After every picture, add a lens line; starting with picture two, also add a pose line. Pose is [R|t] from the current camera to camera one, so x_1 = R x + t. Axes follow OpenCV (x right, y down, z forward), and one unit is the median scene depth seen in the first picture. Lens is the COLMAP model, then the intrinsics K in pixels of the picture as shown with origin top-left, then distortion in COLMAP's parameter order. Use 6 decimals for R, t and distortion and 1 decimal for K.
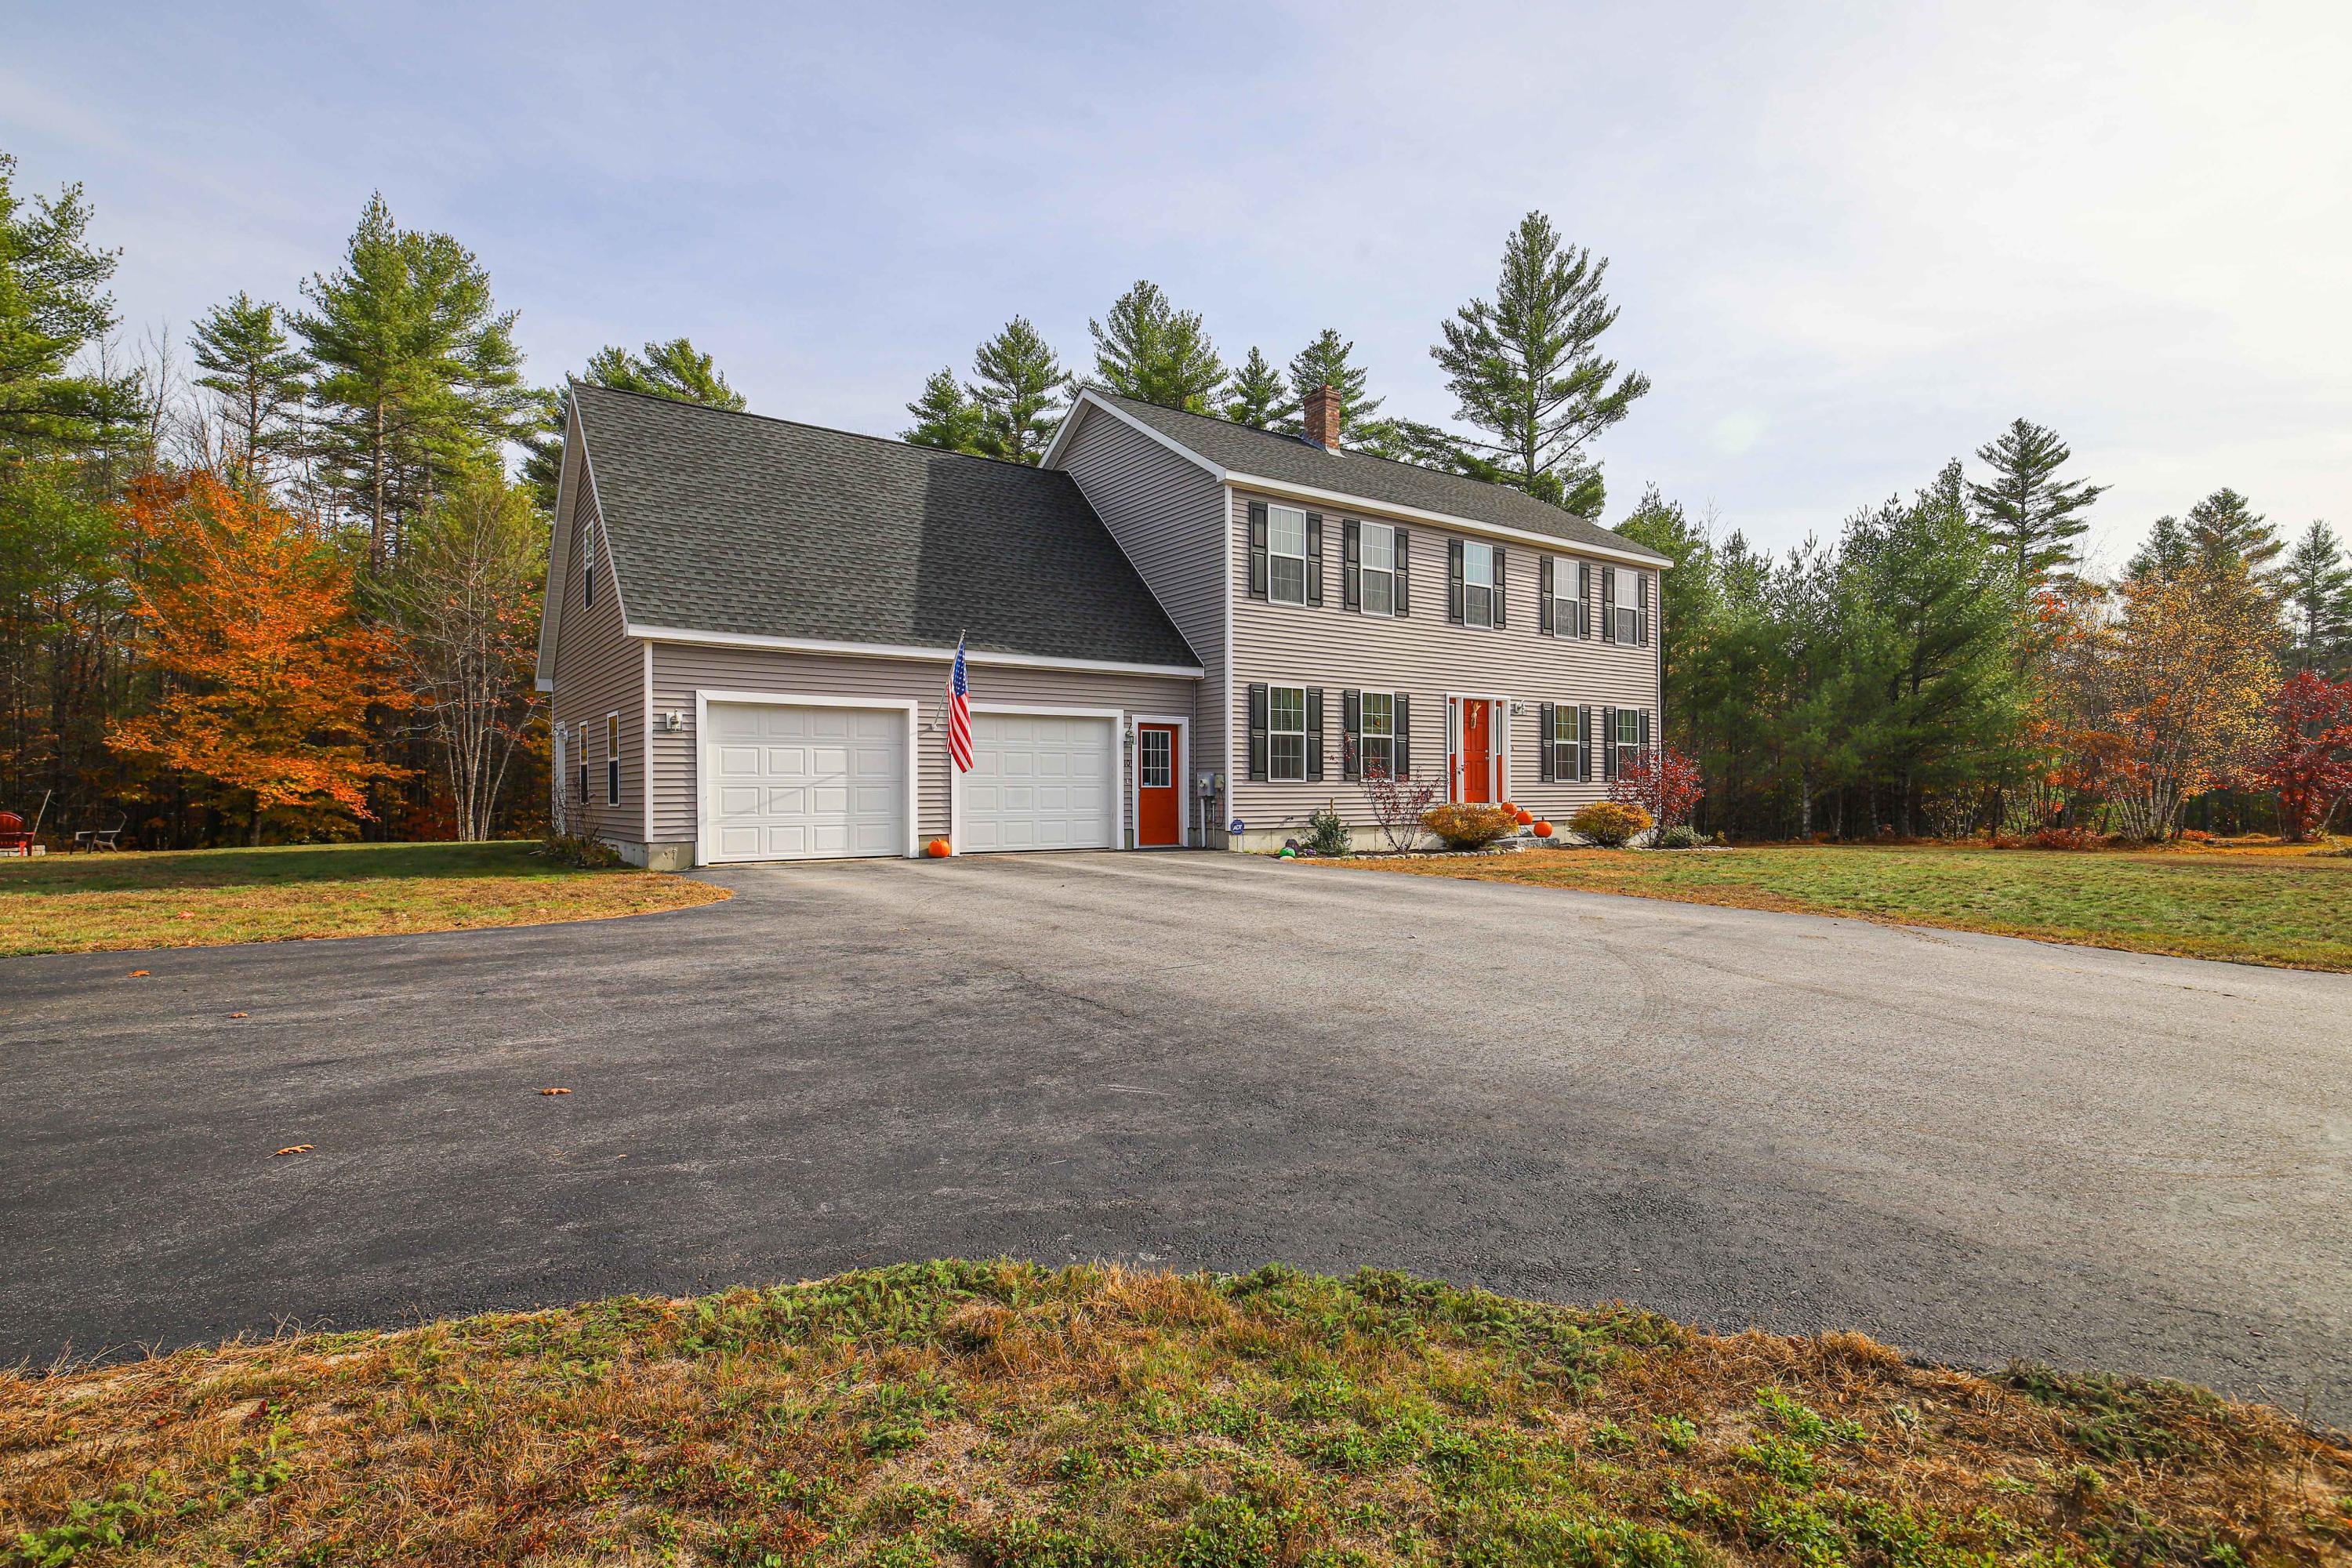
lens RADIAL K [[1114.0, 0, 1171.0], [0, 1114.0, 776.4], [0, 0, 1]] dist [0.000778, -0.000038]
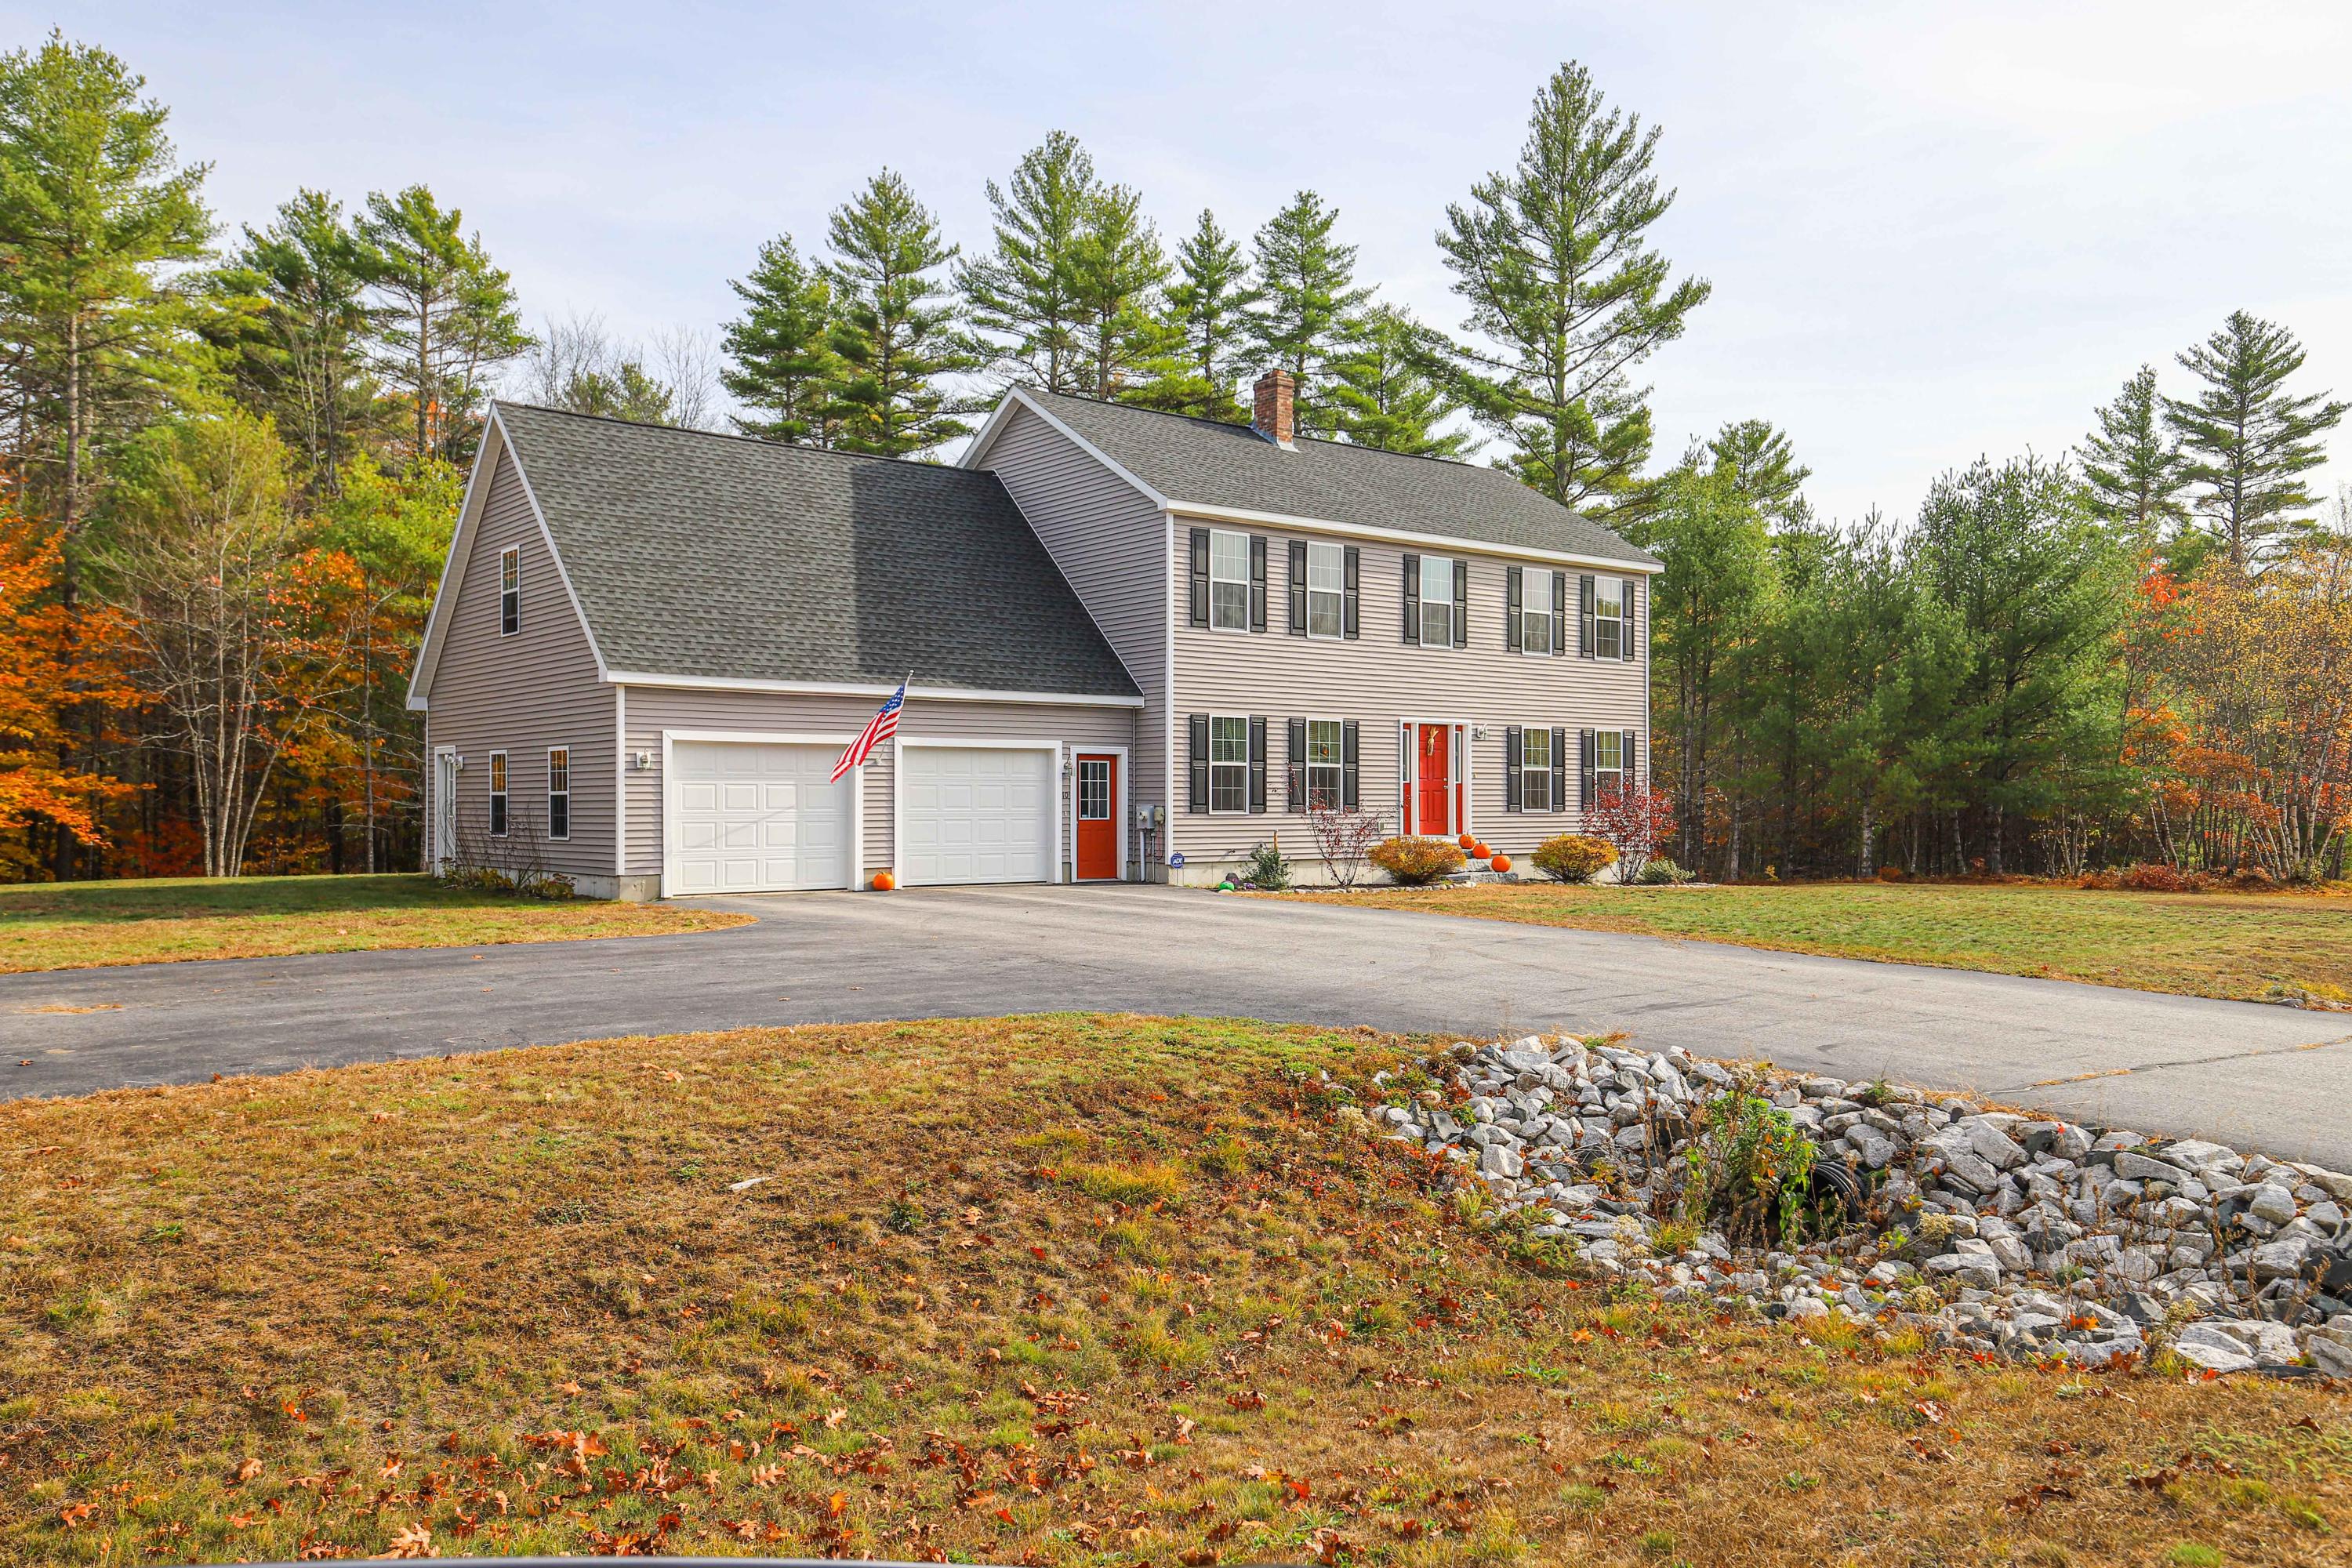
lens RADIAL K [[1737.3, 0, 1172.9], [0, 1737.3, 791.8], [0, 0, 1]] dist [0.053210, 0.001386]
pose [[0.998523, 0.003940, 0.054195, -0.022155], [-0.004343, 0.999964, 0.007304, -0.021135], [-0.054164, -0.007528, 0.998504, -0.424061]]
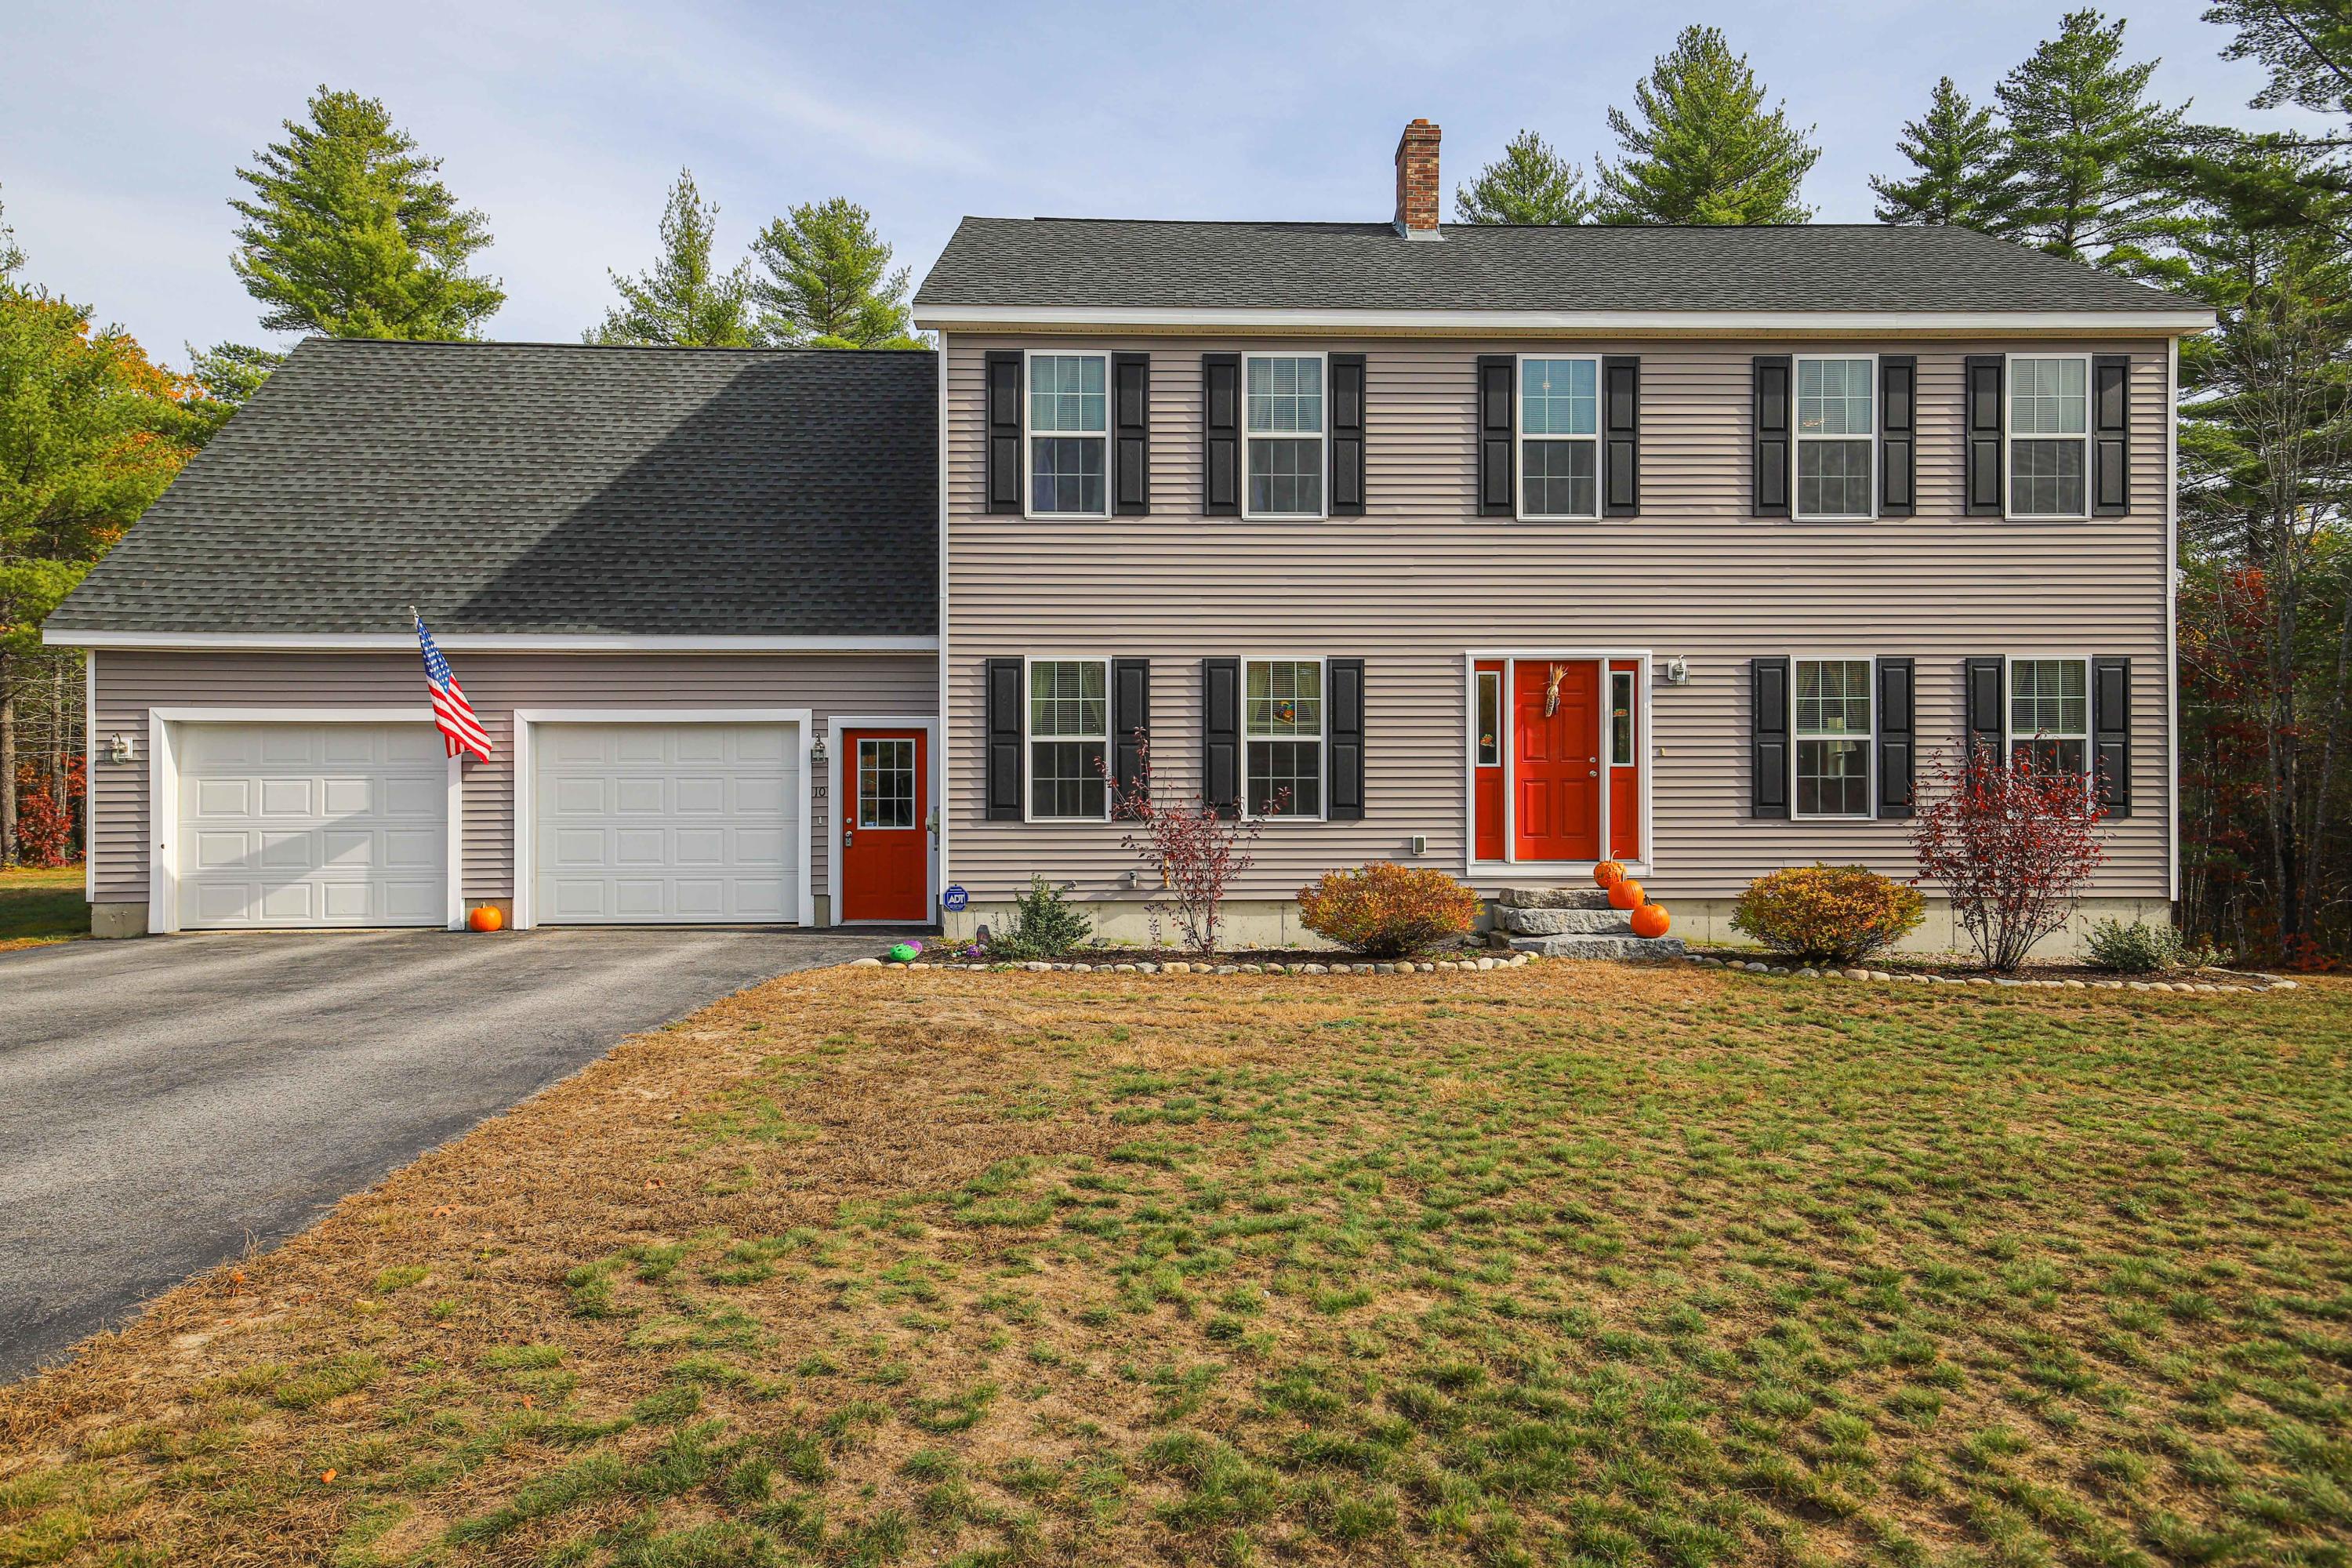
lens RADIAL K [[1511.3, 0, 1187.7], [0, 1511.3, 789.2], [0, 0, 1]] dist [0.022265, -0.008010]
pose [[0.831674, -0.012168, -0.555131, 0.493238], [0.003262, 0.999850, -0.017030, 0.001007], [0.555254, 0.012352, 0.831589, 0.315074]]
